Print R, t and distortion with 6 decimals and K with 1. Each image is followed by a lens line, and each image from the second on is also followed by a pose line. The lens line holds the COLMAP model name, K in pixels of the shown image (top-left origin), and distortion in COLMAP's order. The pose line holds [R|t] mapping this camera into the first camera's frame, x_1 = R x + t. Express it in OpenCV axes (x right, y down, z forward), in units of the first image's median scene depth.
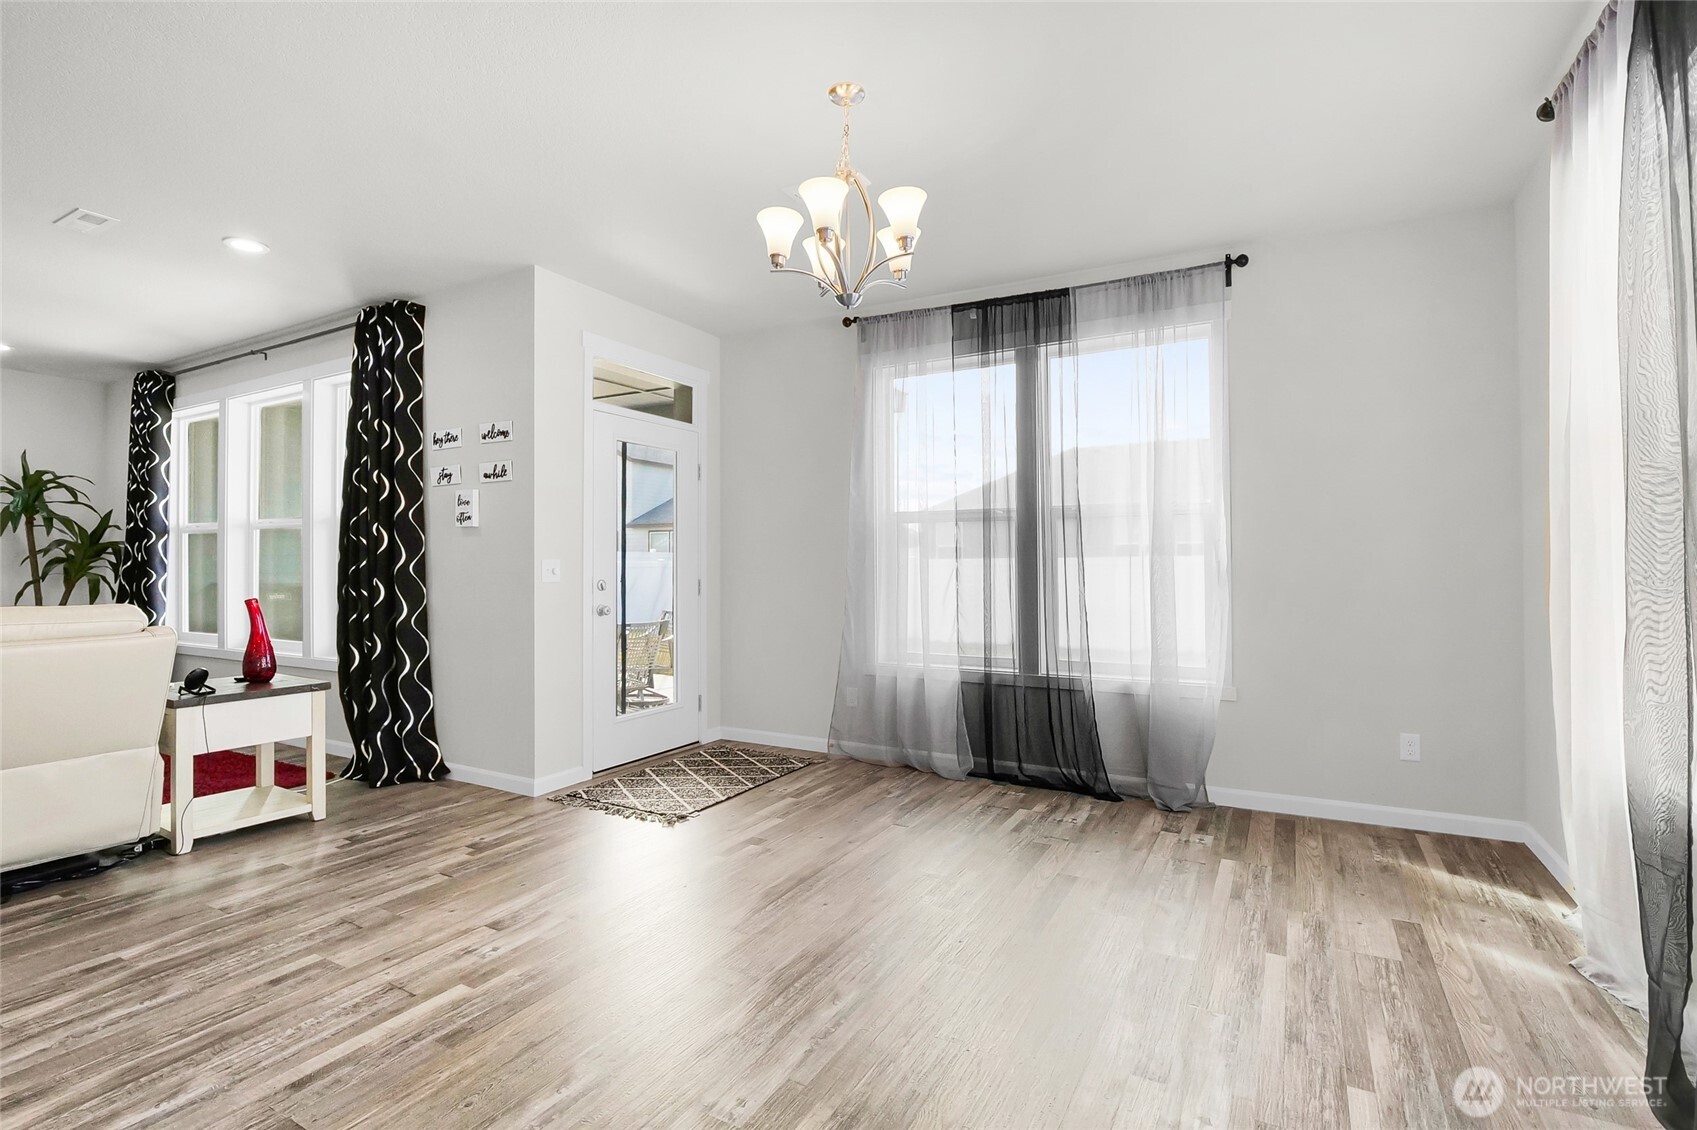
lens RADIAL K [[807.0, 0, 847.4], [0, 807.0, 552.2], [0, 0, 1]] dist [-0.014511, 0.000564]
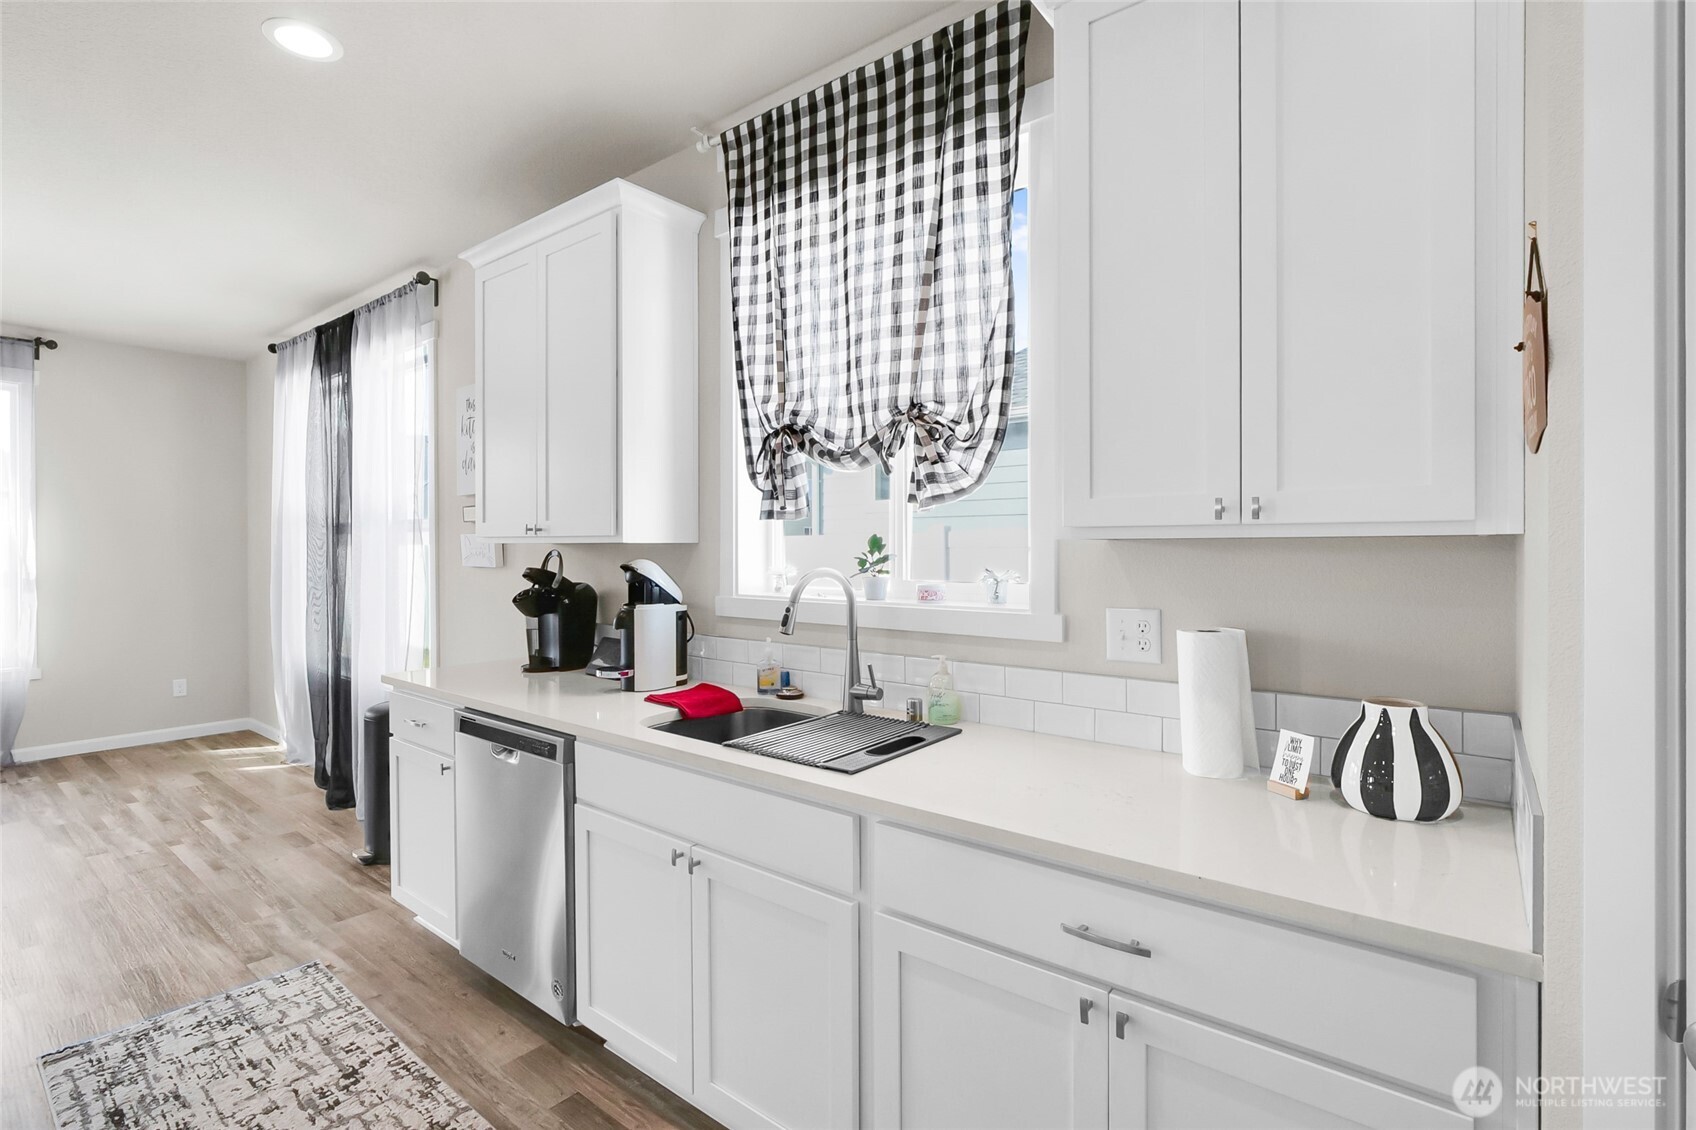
lens RADIAL K [[799.7, 0, 843.8], [0, 799.7, 546.1], [0, 0, 1]] dist [-0.014049, 0.000476]
pose [[0.173177, 0.001791, 0.984889, -0.715542], [-0.013415, 0.999910, 0.000540, -0.064865], [-0.984799, -0.013306, 0.173186, -0.655163]]
